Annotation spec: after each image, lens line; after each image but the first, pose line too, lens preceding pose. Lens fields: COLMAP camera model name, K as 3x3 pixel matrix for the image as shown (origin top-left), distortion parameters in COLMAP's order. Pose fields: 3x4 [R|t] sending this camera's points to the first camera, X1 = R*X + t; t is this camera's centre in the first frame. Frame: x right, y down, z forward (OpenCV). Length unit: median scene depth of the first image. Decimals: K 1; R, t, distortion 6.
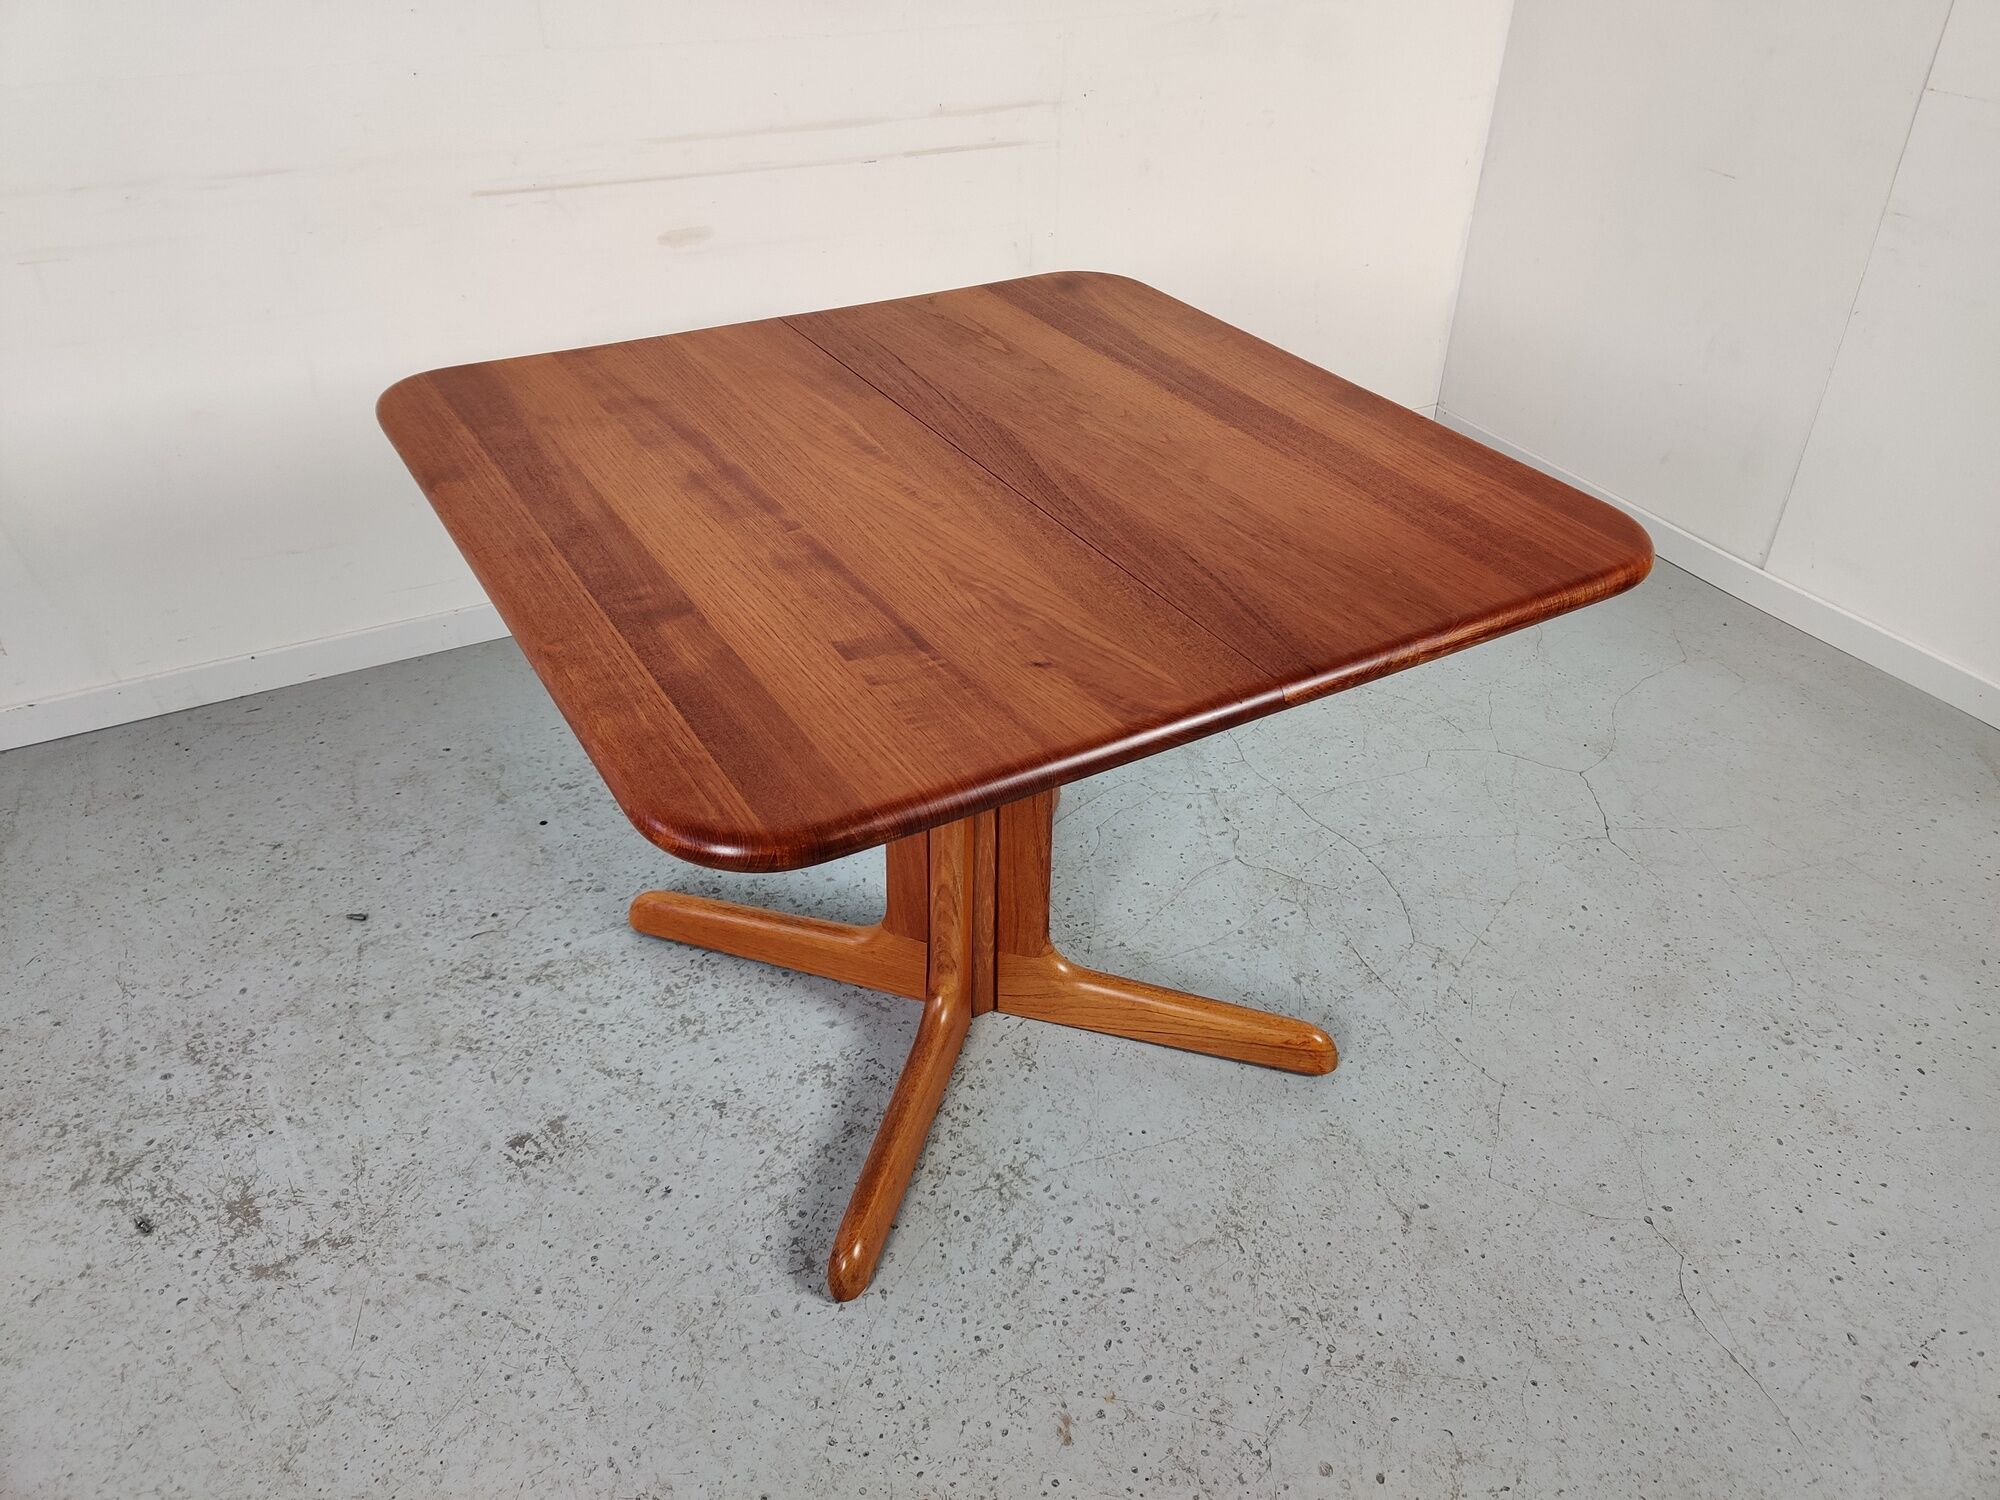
lens RADIAL K [[1519.5, 0, 1022.2], [0, 1519.5, 714.9], [0, 0, 1]] dist [0.033219, -0.030016]
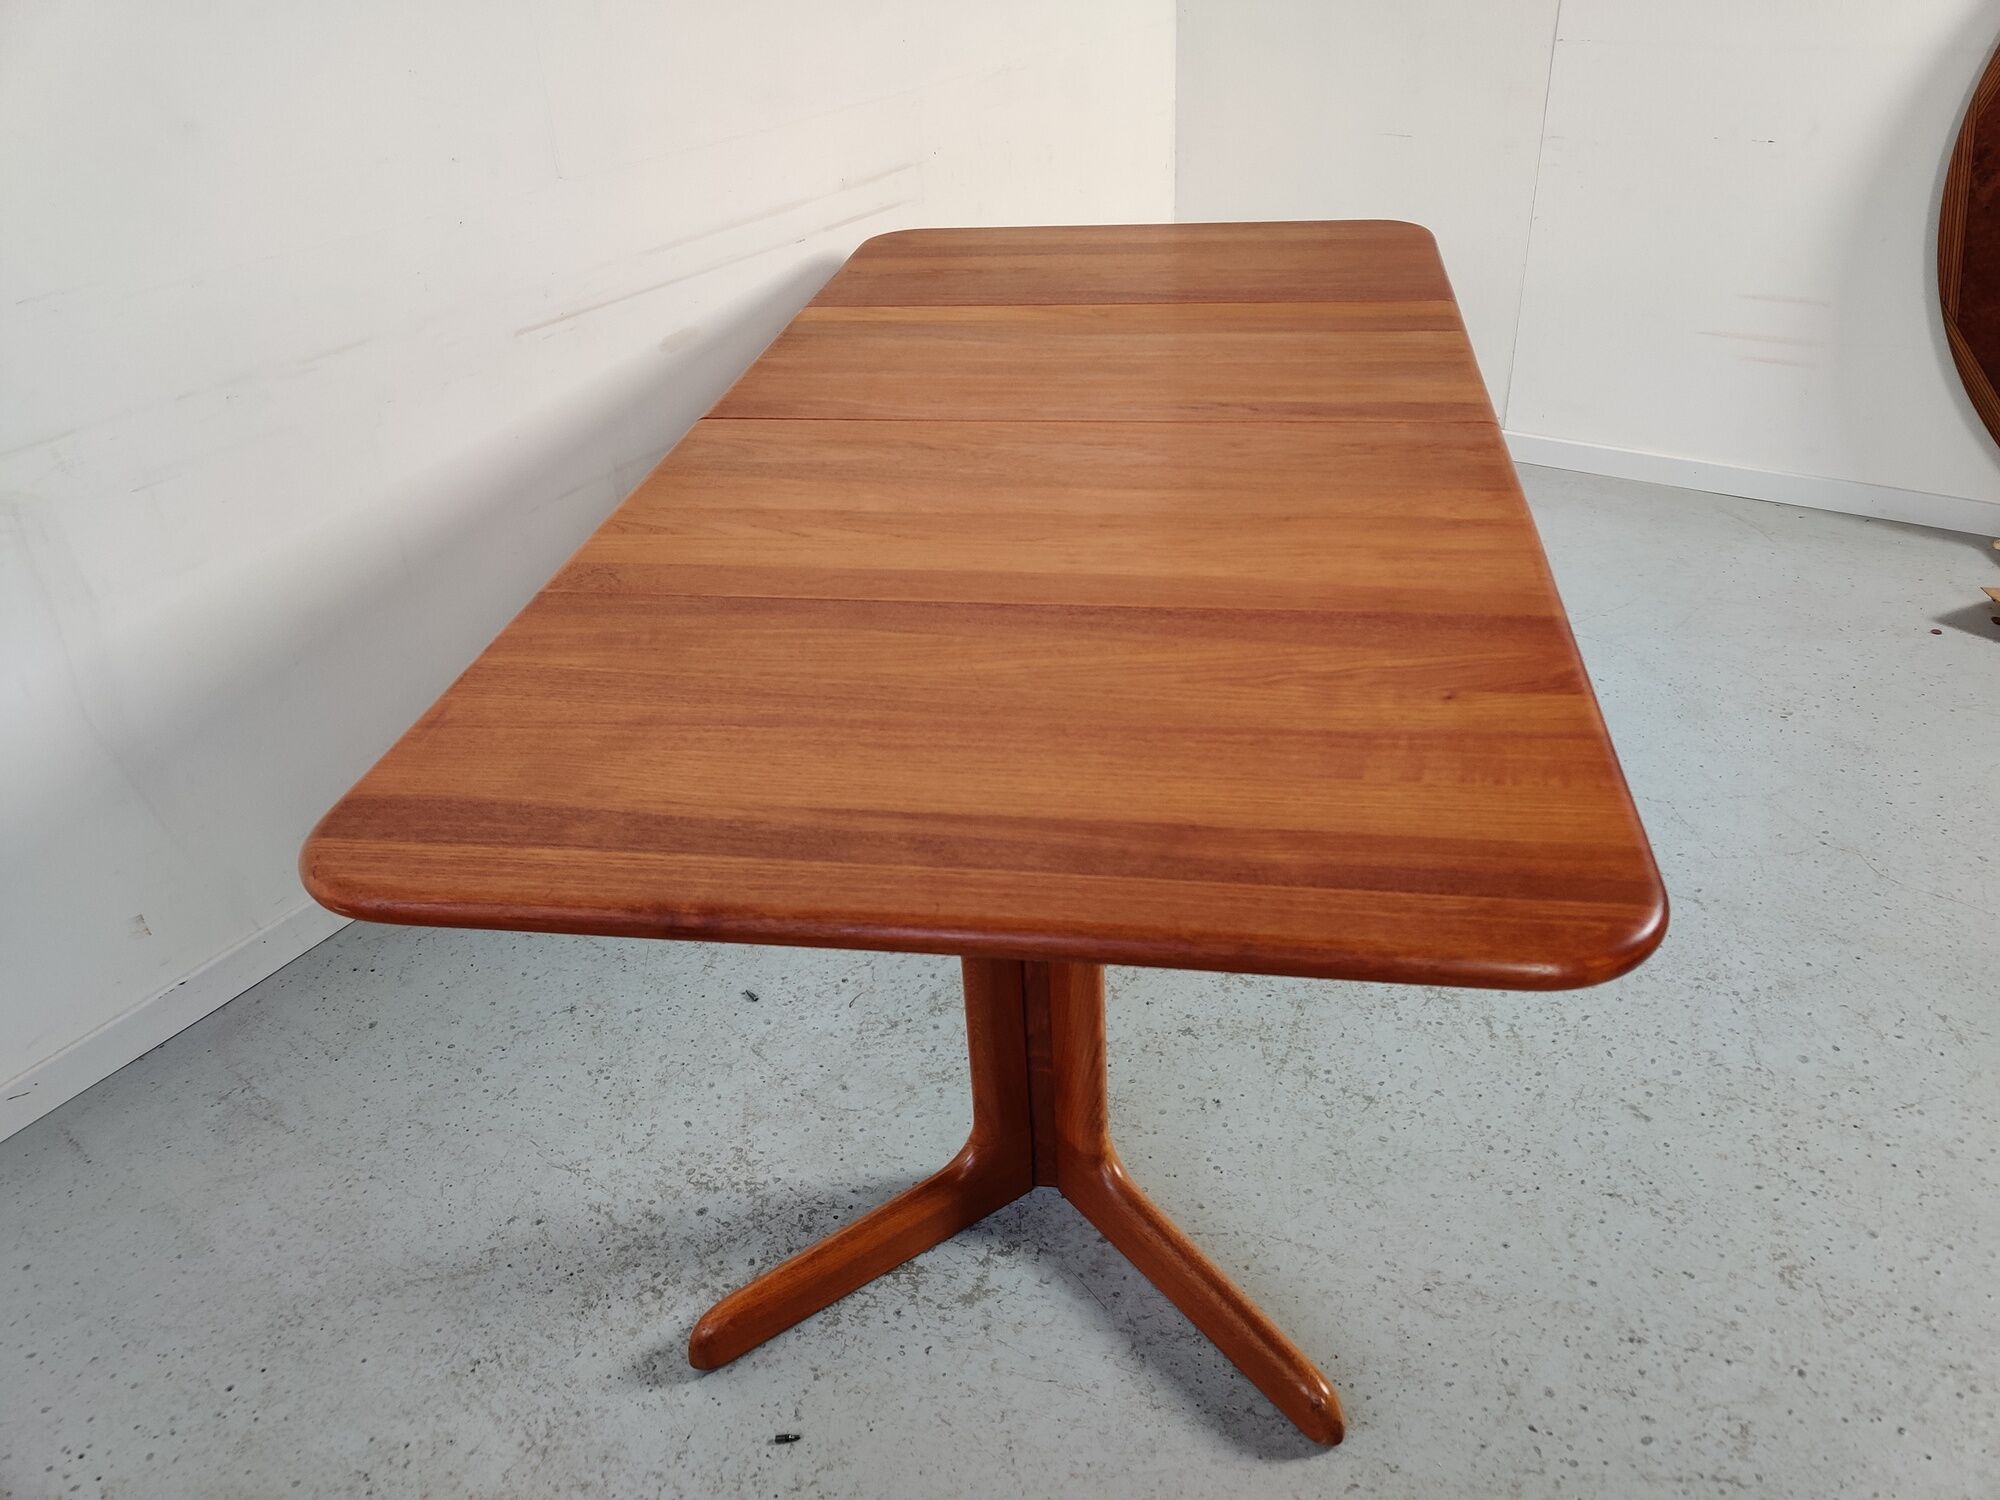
lens RADIAL K [[1519.5, 0, 1023.0], [0, 1519.5, 715.0], [0, 0, 1]] dist [0.033219, -0.030016]
pose [[0.632608, -0.441794, 0.636101, -0.685966], [0.472948, 0.870775, 0.134432, -0.245038], [-0.613292, 0.215800, 0.759805, 0.316191]]
